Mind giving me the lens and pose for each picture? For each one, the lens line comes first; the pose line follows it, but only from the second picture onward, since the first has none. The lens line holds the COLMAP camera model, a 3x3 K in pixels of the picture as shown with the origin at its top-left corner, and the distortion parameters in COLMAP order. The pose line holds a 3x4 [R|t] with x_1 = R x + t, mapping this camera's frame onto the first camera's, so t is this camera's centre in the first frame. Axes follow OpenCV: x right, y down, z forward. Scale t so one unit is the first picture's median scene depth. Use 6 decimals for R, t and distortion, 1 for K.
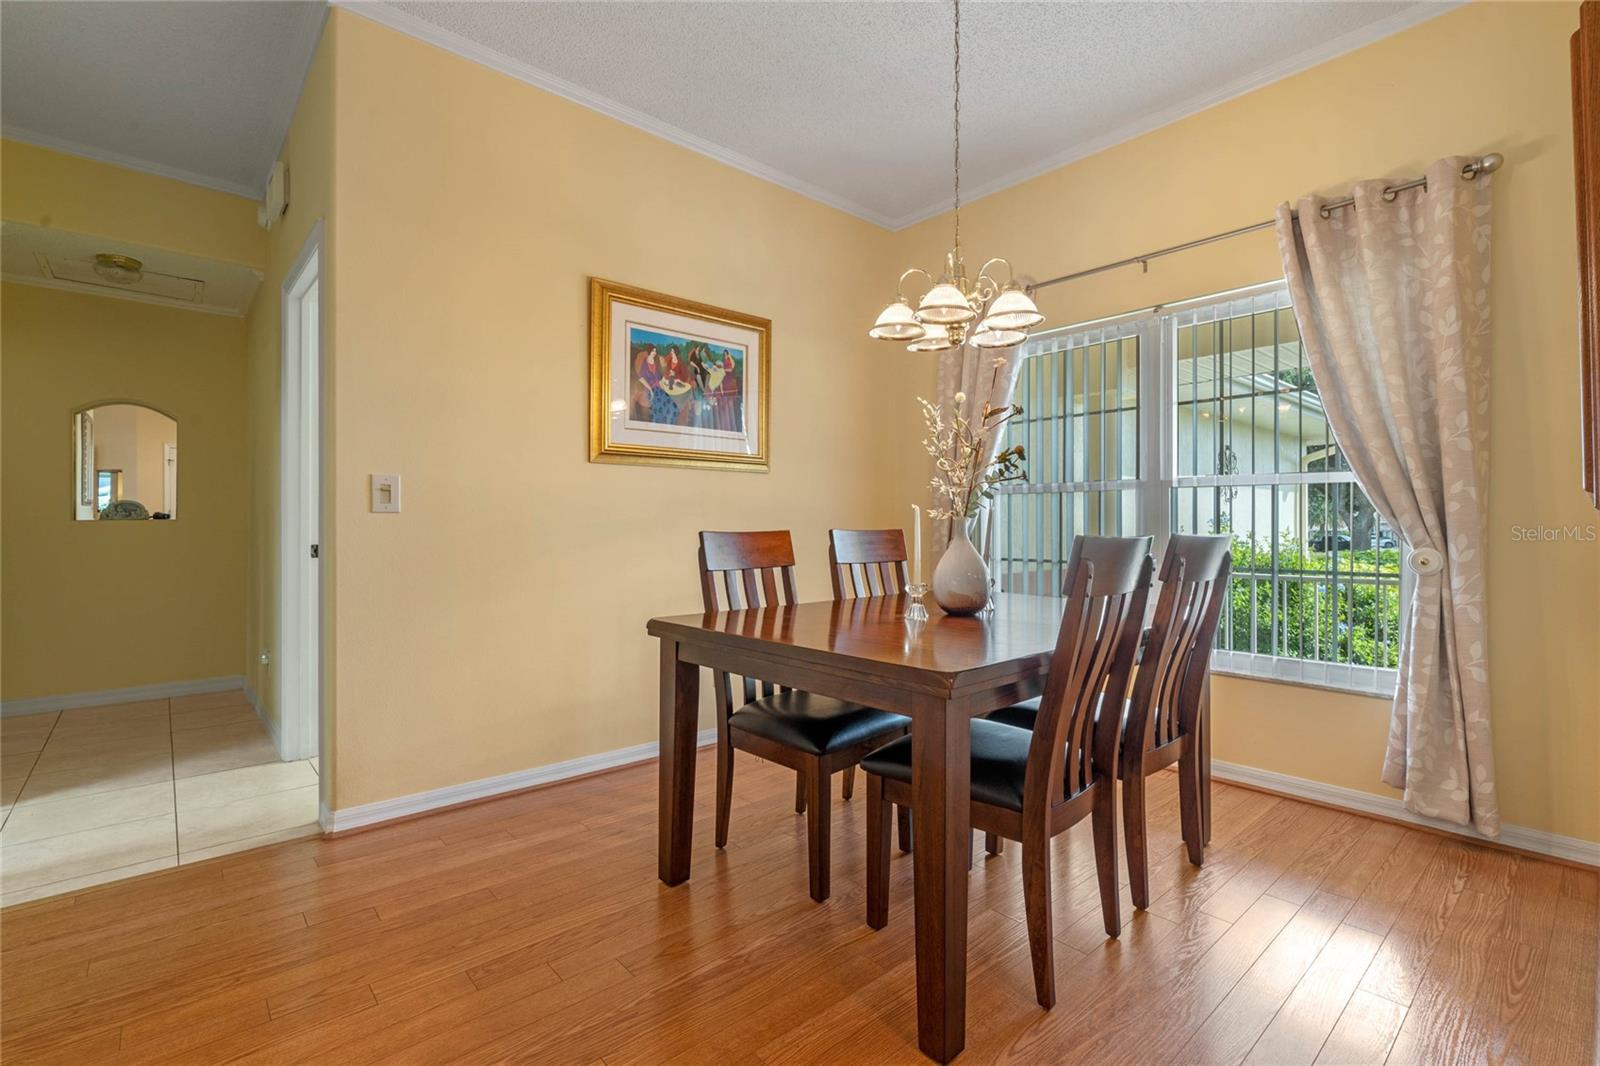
lens RADIAL K [[727.1, 0, 797.1], [0, 727.1, 532.5], [0, 0, 1]] dist [-0.005737, 0.003127]
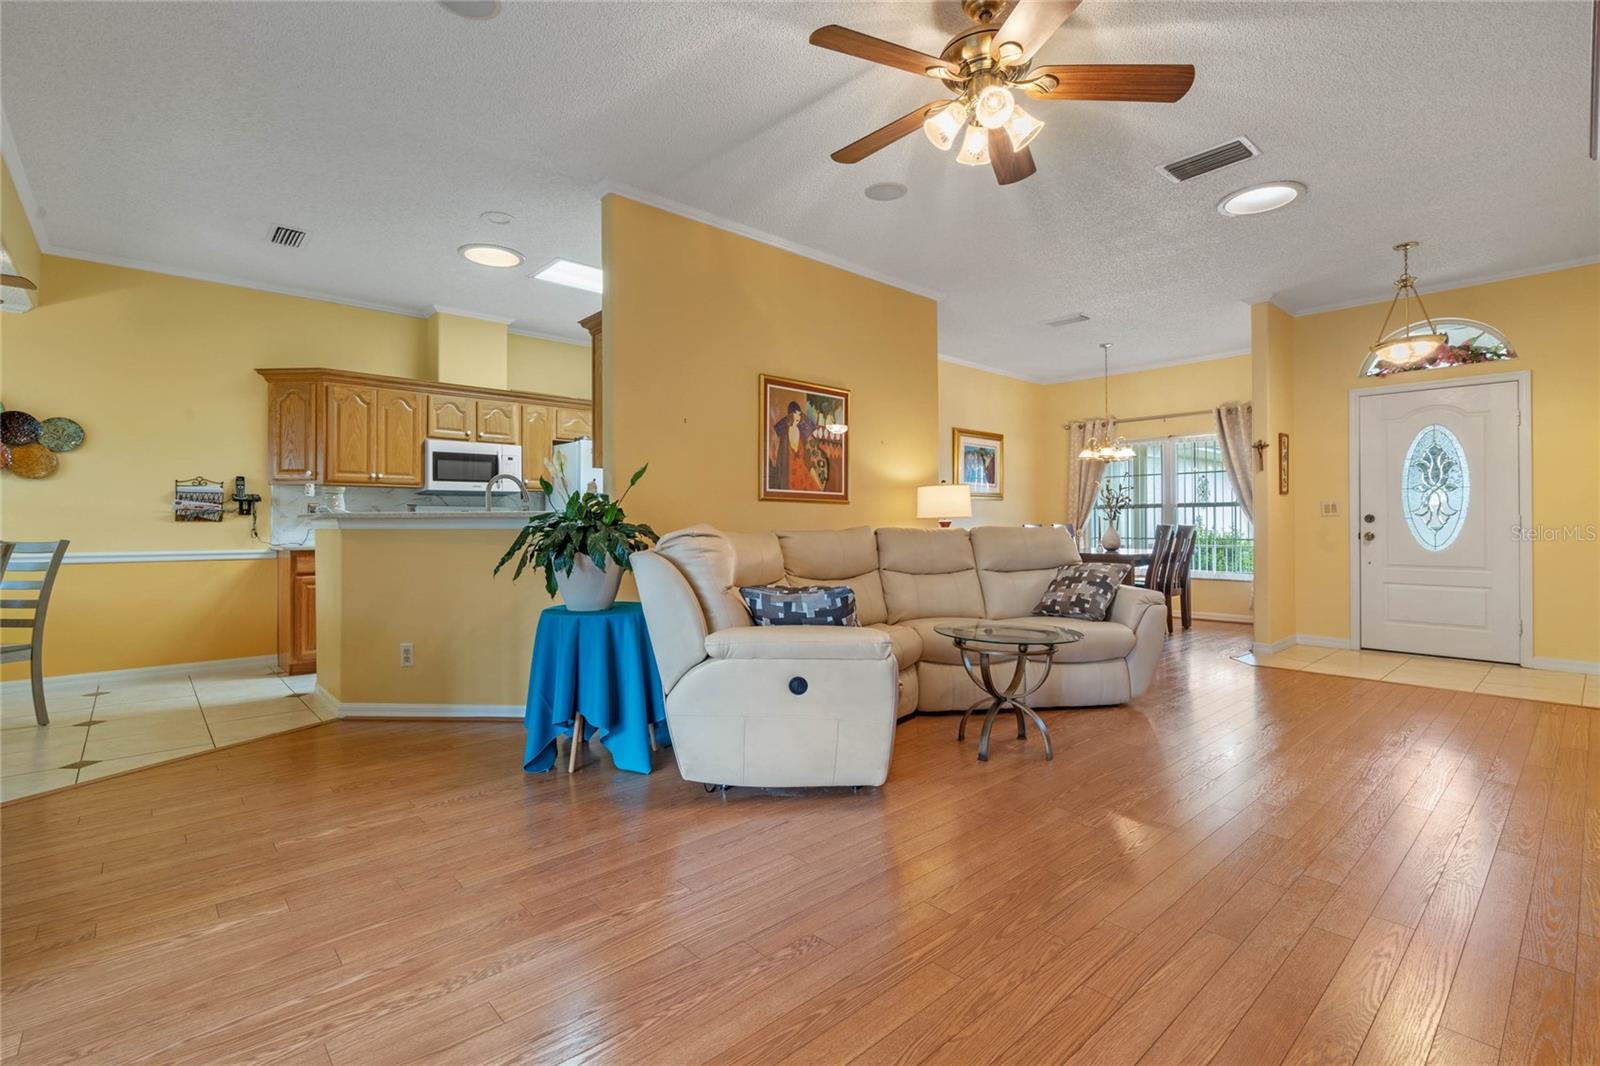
lens RADIAL K [[727.1, 0, 803.1], [0, 727.1, 521.4], [0, 0, 1]] dist [-0.005737, 0.003127]
pose [[0.999824, -0.004274, 0.018269, -0.949530], [0.004535, 0.999888, -0.014255, 0.020481], [-0.018206, 0.014335, 0.999731, -1.723493]]
